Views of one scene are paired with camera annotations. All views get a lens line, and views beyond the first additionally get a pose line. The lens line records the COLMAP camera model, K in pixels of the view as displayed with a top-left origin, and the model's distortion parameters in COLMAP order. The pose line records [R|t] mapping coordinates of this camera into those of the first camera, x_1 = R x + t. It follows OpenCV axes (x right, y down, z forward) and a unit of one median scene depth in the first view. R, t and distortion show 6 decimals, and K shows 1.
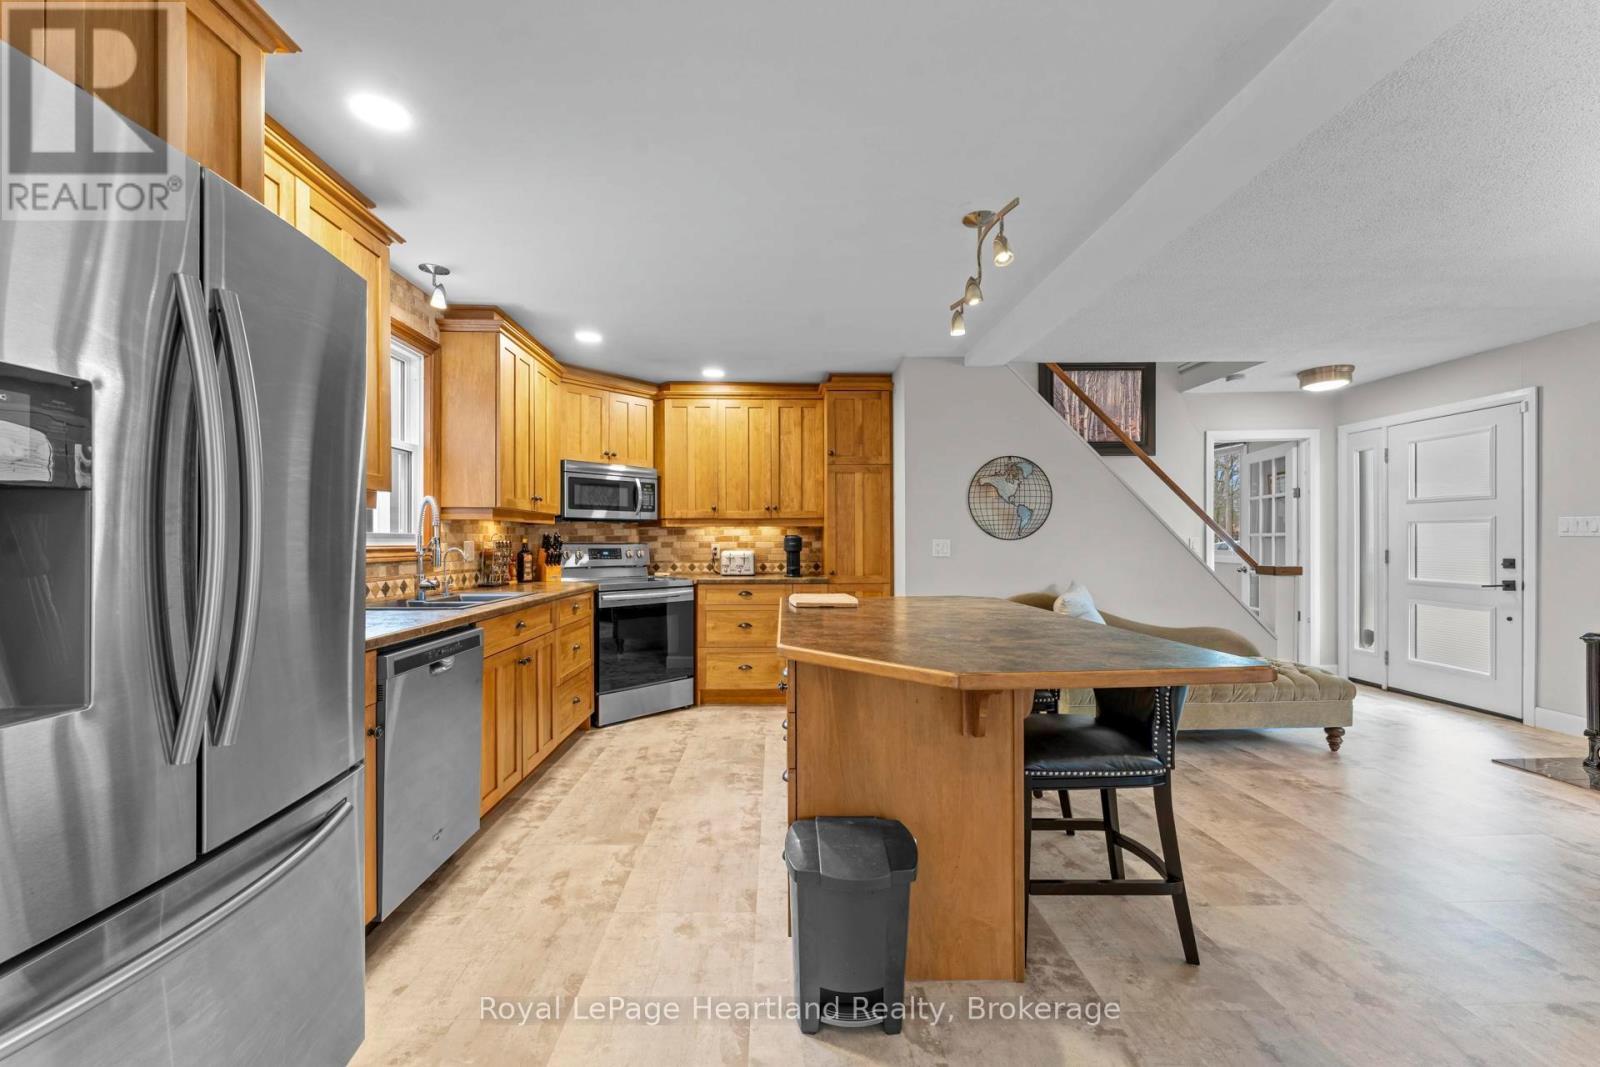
lens RADIAL K [[644.4, 0, 790.7], [0, 644.4, 540.4], [0, 0, 1]] dist [0.000772, -0.000383]
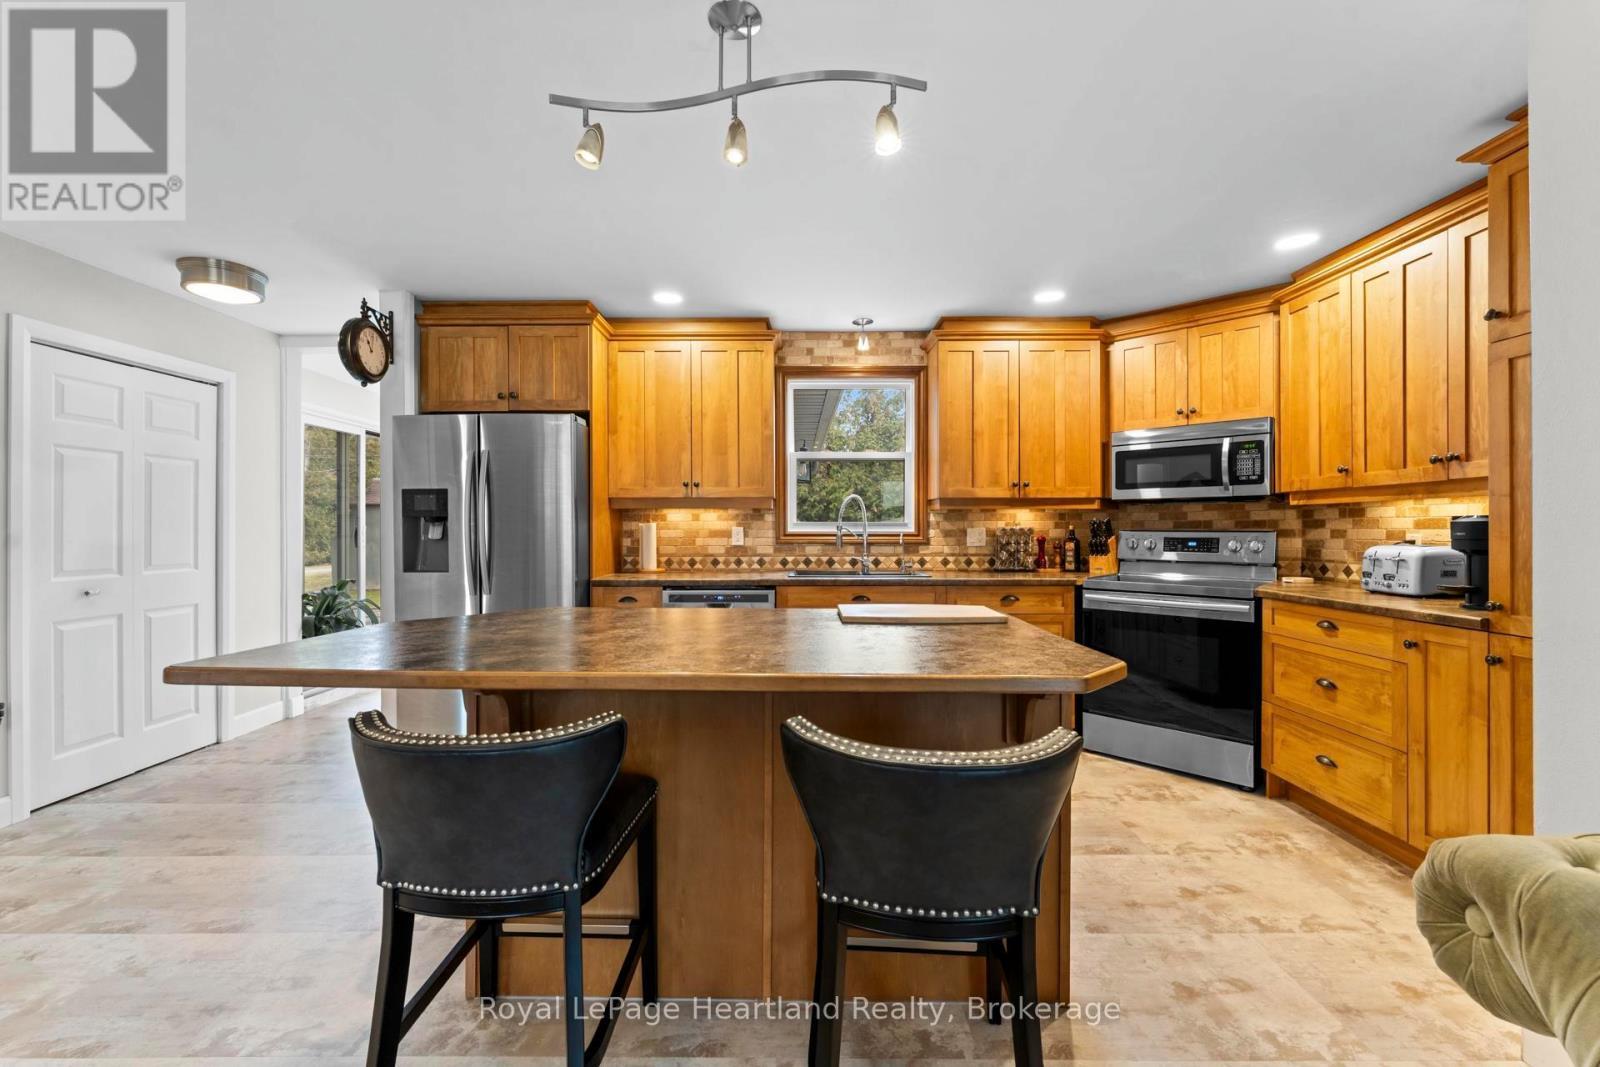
lens RADIAL K [[644.4, 0, 790.4], [0, 644.4, 528.4], [0, 0, 1]] dist [0.000772, -0.000383]
pose [[-0.031575, 0.003461, -0.999495, 0.485365], [0.003920, 0.999987, 0.003339, -0.002531], [0.999494, -0.003813, -0.031589, 0.567228]]
